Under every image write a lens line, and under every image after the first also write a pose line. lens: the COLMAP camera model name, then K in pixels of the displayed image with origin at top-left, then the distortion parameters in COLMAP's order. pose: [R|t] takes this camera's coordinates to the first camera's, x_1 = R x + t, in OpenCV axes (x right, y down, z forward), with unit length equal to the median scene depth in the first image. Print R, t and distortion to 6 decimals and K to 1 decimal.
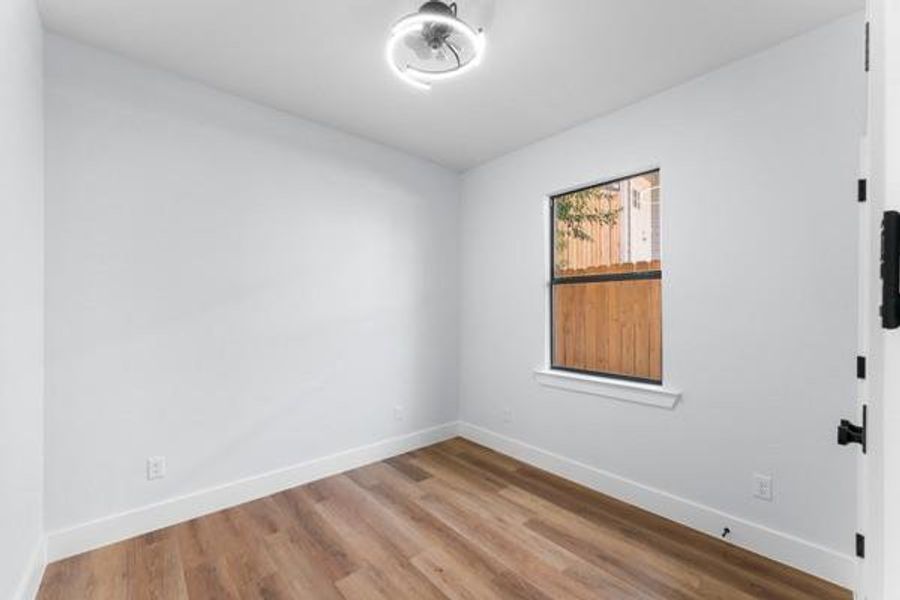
lens RADIAL K [[362.8, 0, 446.1], [0, 362.8, 304.5], [0, 0, 1]] dist [0.000488, 0.000144]
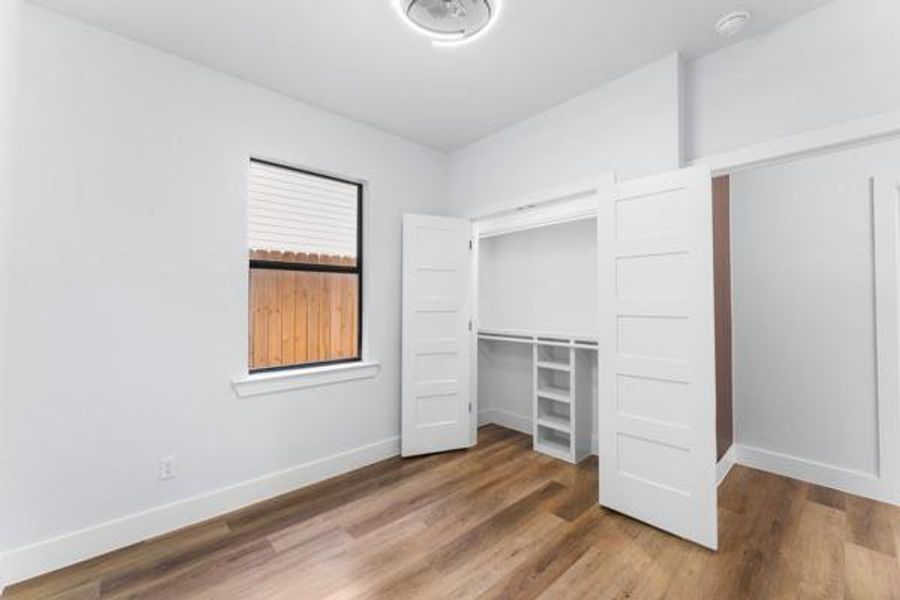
lens RADIAL K [[362.8, 0, 446.1], [0, 362.8, 304.5], [0, 0, 1]] dist [0.000488, 0.000144]
pose [[-0.019203, -0.008708, 0.999778, -0.624117], [-0.011046, 0.999903, 0.008497, 0.019903], [-0.999755, -0.010880, -0.019297, 0.737595]]
